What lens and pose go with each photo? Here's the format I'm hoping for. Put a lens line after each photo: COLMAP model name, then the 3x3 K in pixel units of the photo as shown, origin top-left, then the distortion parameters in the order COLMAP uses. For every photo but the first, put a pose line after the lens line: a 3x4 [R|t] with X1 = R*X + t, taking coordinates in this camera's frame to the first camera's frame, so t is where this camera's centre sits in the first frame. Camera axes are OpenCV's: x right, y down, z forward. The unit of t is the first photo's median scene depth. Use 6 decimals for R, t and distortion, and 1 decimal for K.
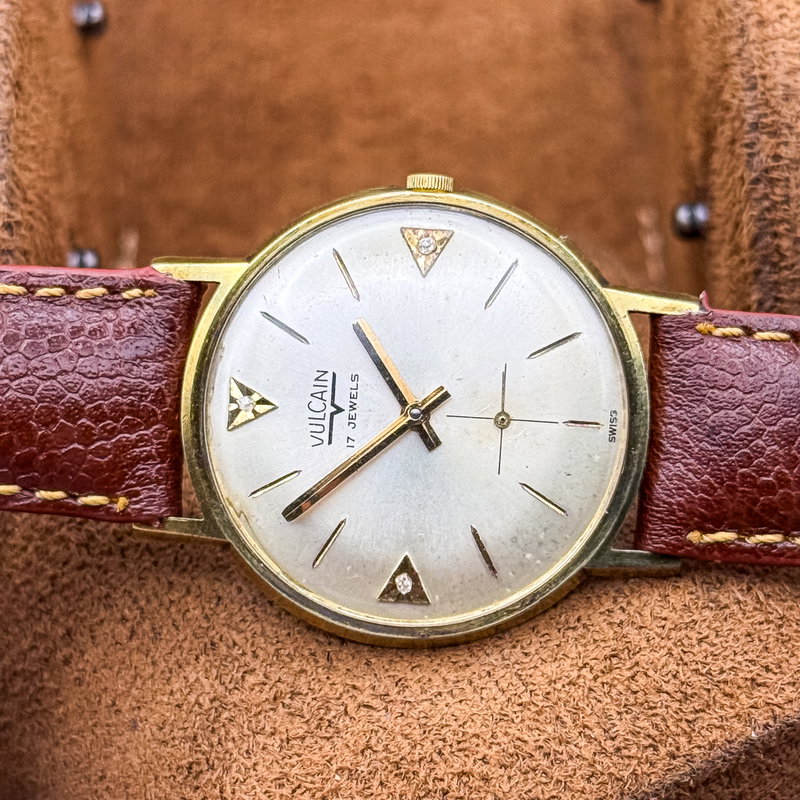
lens RADIAL K [[2674.0, 0, 400.0], [0, 2674.0, 400.0], [0, 0, 1]] dist [0.535972, -6.088179]
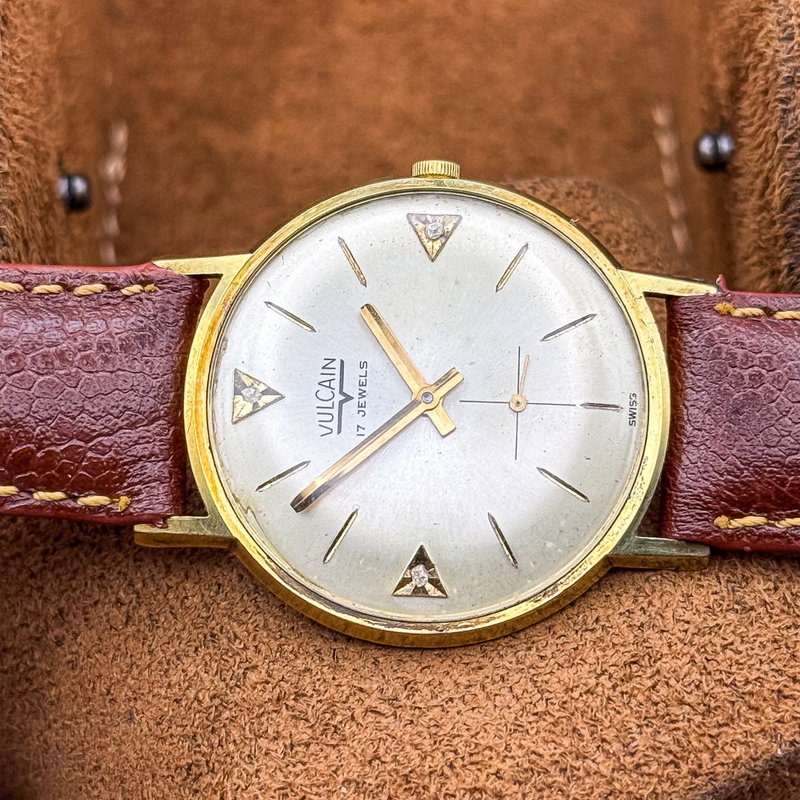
lens RADIAL K [[2674.0, 0, 400.0], [0, 2674.0, 400.0], [0, 0, 1]] dist [0.535972, -6.088179]
pose [[0.999882, 0.011170, 0.010537, -0.014584], [-0.012164, 0.994961, 0.099520, -0.091313], [-0.009373, -0.099637, 0.994980, 0.059272]]
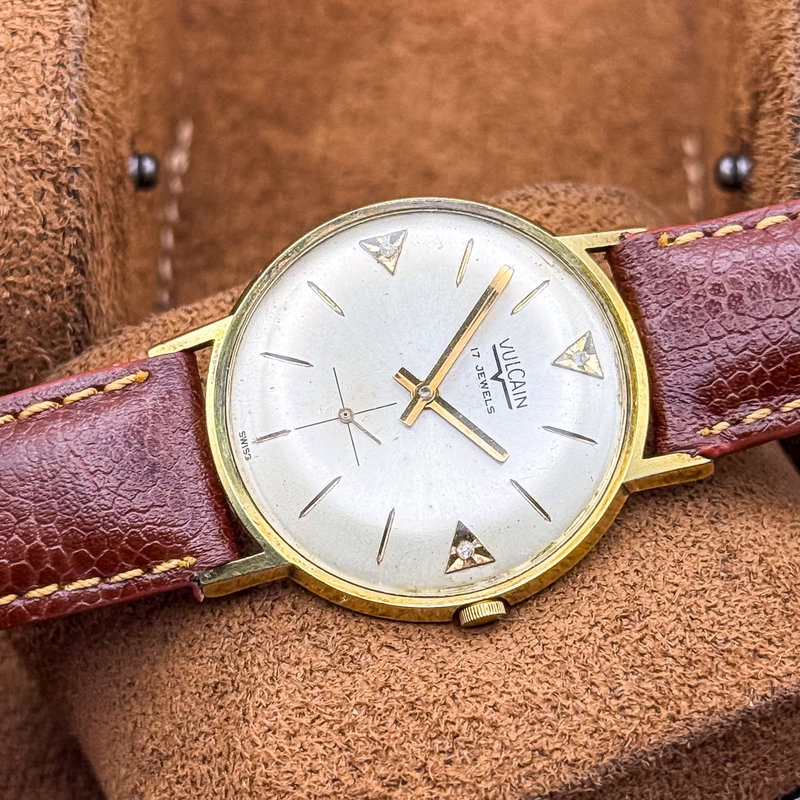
lens RADIAL K [[2674.0, 0, 400.0], [0, 2674.0, 400.0], [0, 0, 1]] dist [0.535972, -6.088179]
pose [[0.996884, 0.078852, -0.002102, -0.012642], [-0.078452, 0.993898, 0.077532, -0.063482], [0.008202, -0.077125, 0.996988, -0.041685]]
